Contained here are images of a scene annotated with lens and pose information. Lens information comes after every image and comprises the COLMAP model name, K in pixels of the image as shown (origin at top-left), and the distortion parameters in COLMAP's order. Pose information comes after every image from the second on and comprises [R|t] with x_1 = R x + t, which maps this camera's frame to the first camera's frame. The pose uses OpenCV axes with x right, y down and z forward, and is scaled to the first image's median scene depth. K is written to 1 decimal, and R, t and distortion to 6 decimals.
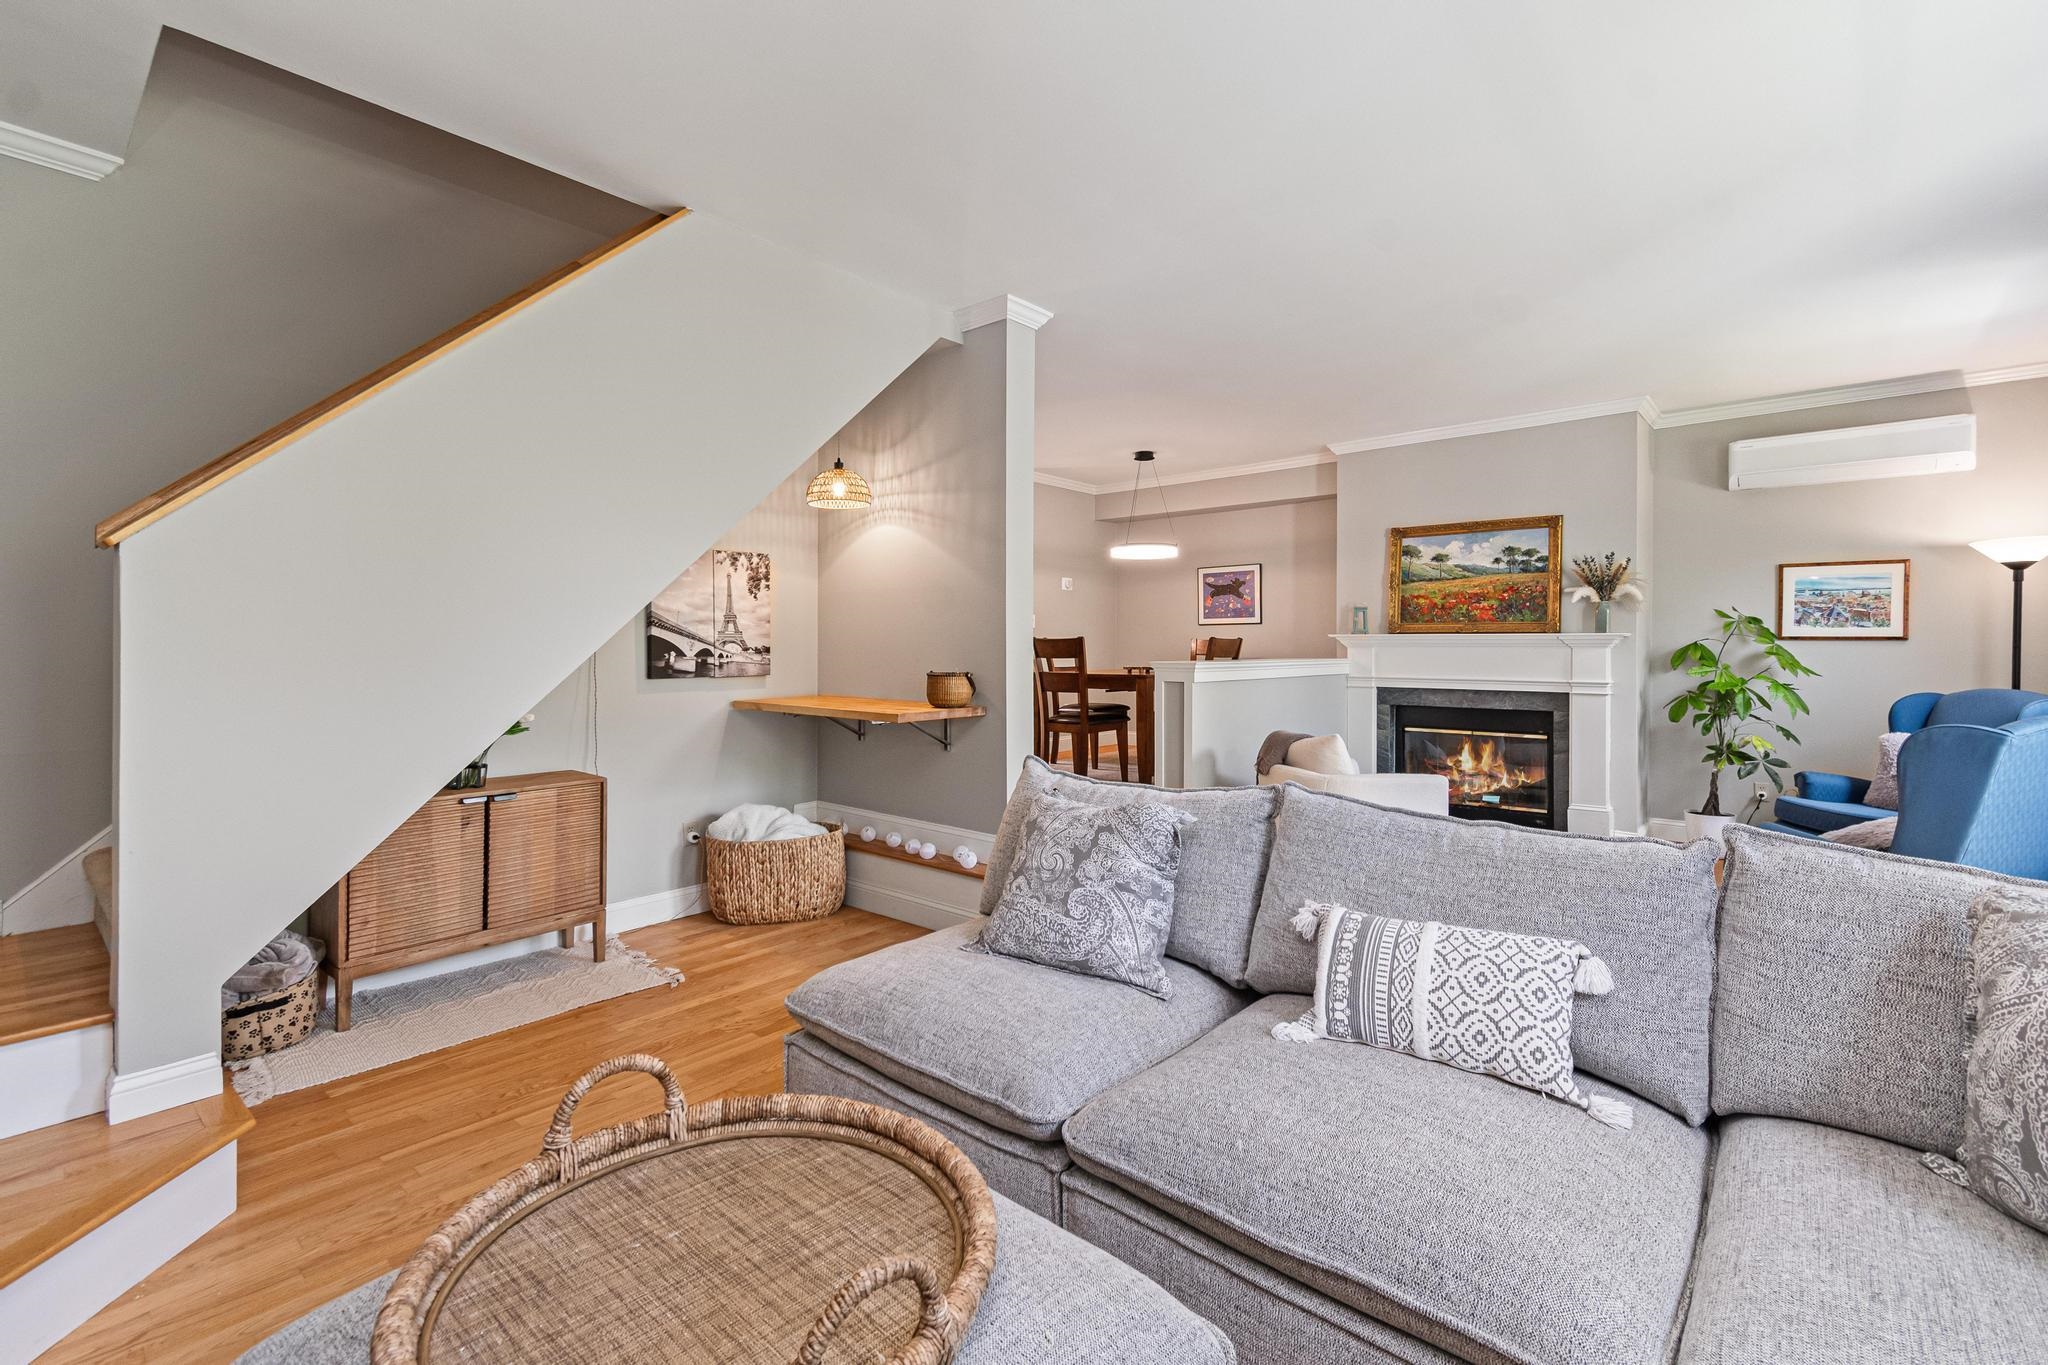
lens RADIAL K [[902.5, 0, 1030.7], [0, 902.5, 652.0], [0, 0, 1]] dist [0.014986, -0.000454]
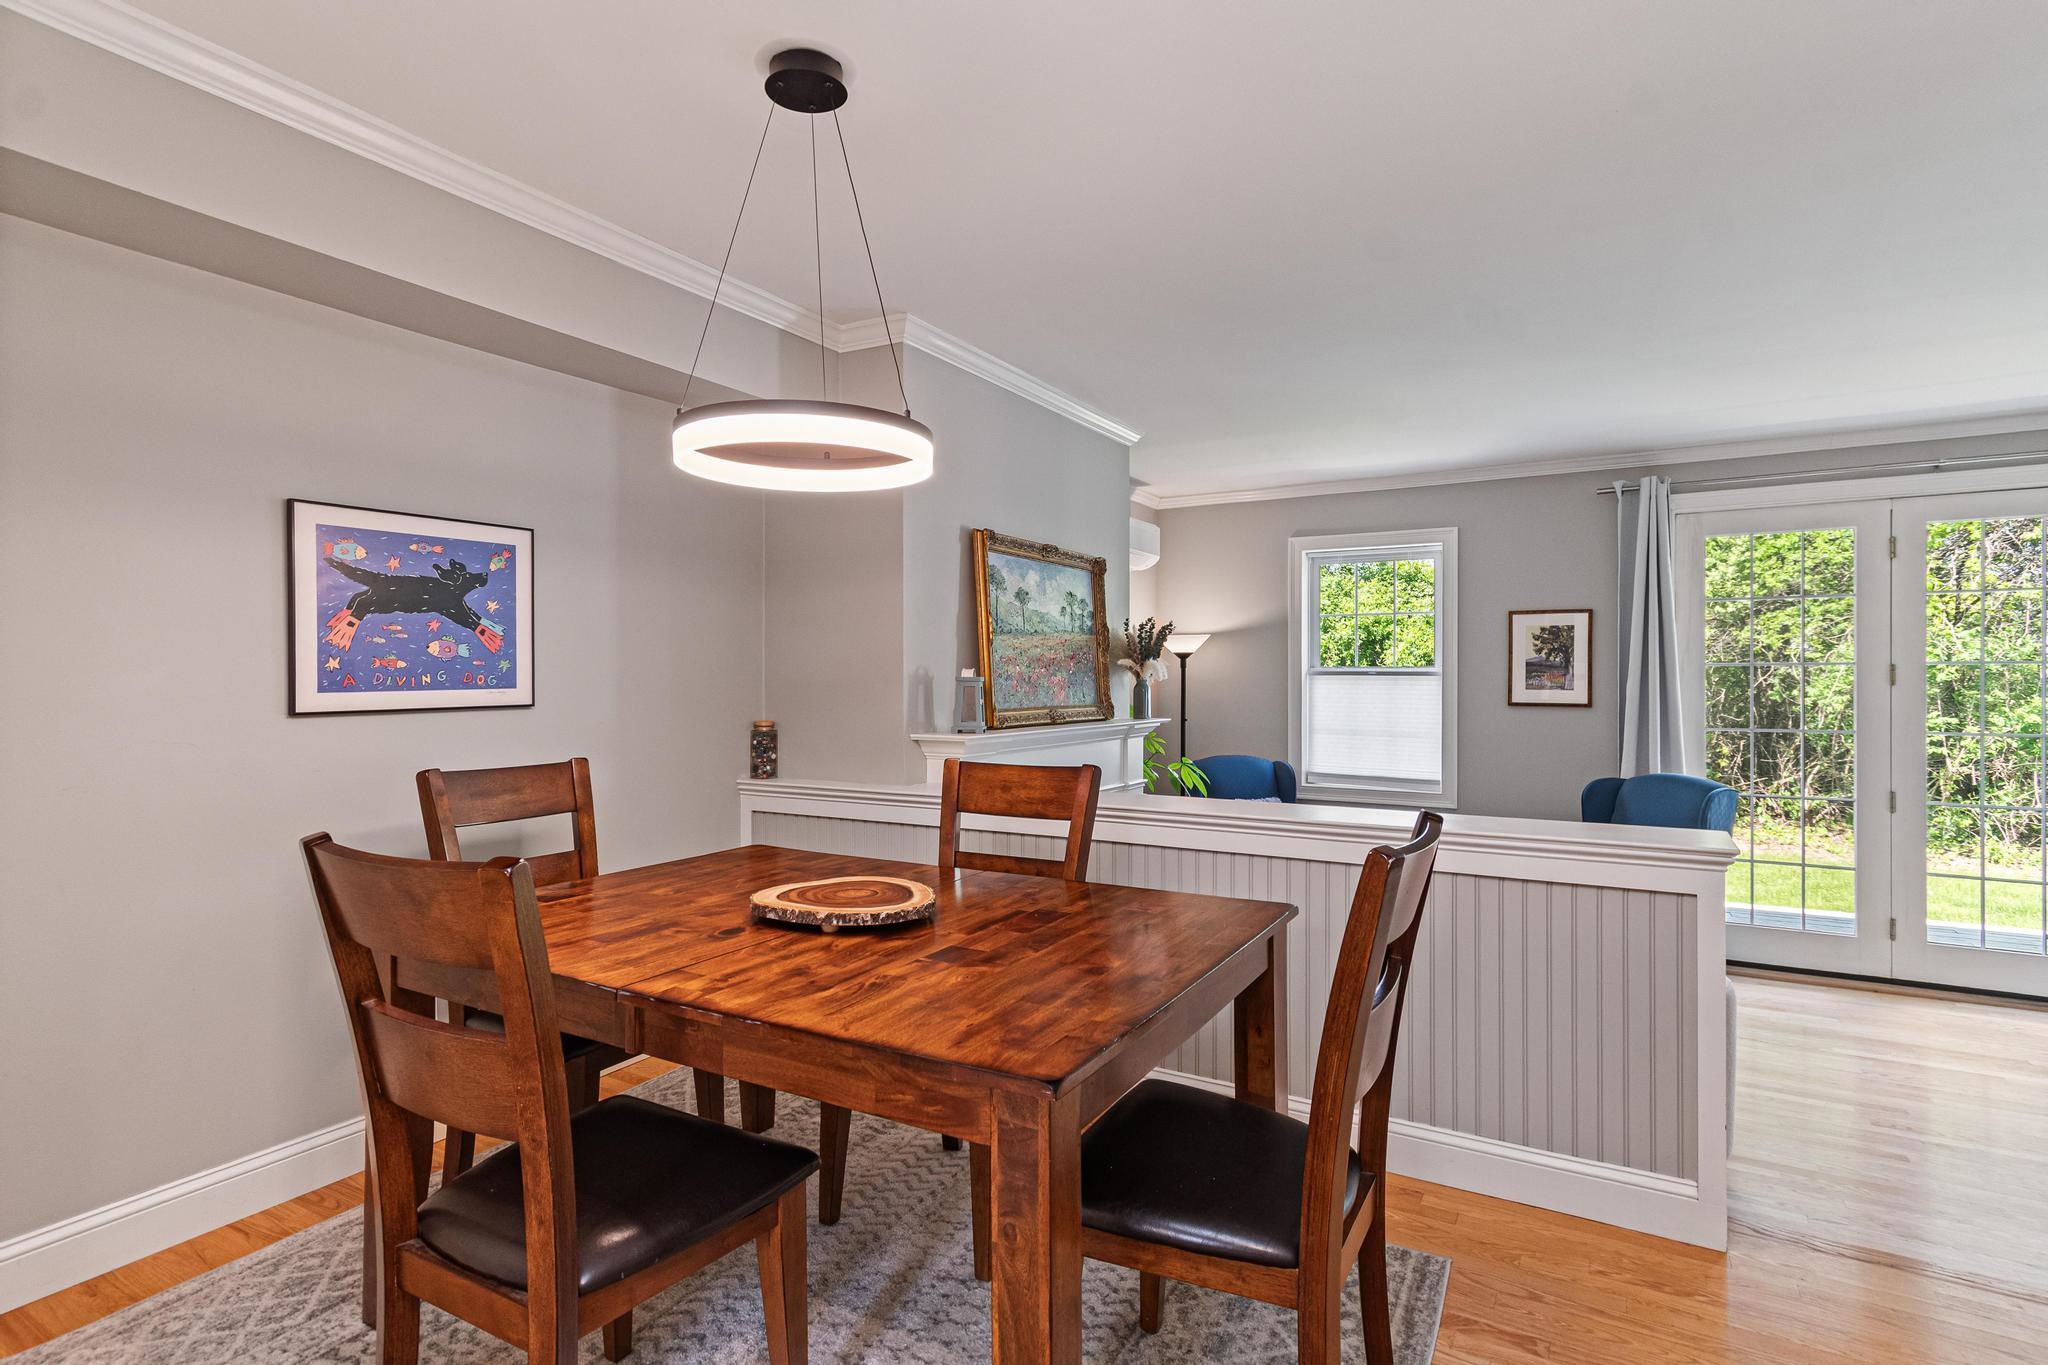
lens RADIAL K [[1009.8, 0, 1025.6], [0, 1009.8, 676.1], [0, 0, 1]] dist [0.010492, -0.000529]
pose [[-0.182691, -0.001291, 0.983170, -0.253064], [0.006096, 0.999978, 0.002446, -0.072332], [-0.983151, 0.006440, -0.182679, 1.499386]]
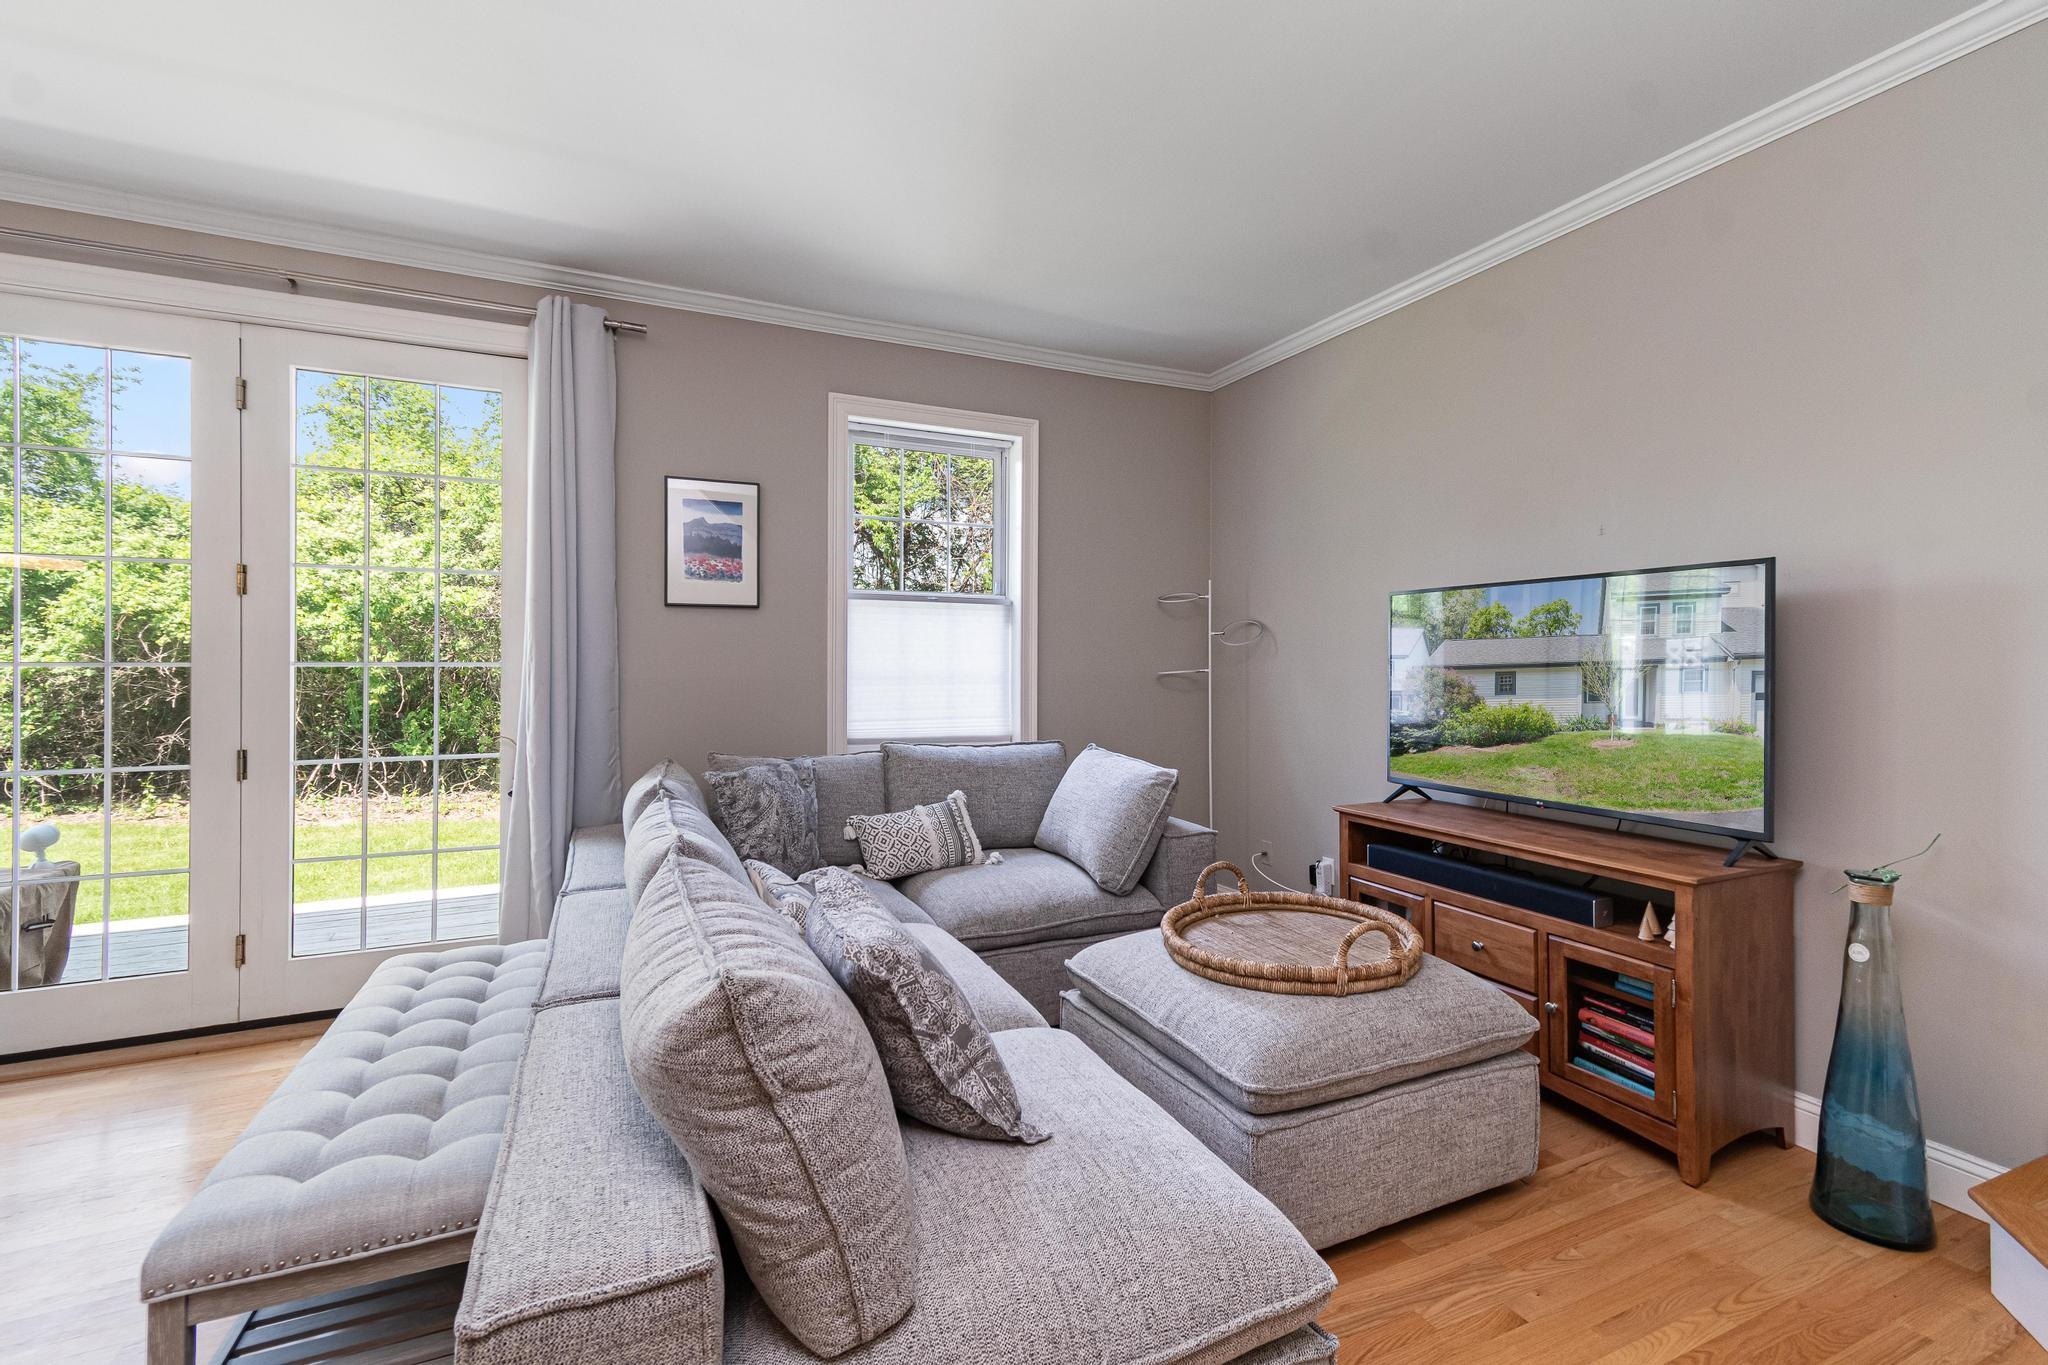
lens RADIAL K [[910.5, 0, 1044.1], [0, 910.5, 660.2], [0, 0, 1]] dist [0.000659, -0.000017]
pose [[-0.914682, 0.000382, 0.404174, -0.167535], [0.001682, 0.999994, 0.002861, -0.007153], [-0.404171, 0.003296, -0.914678, 0.763806]]
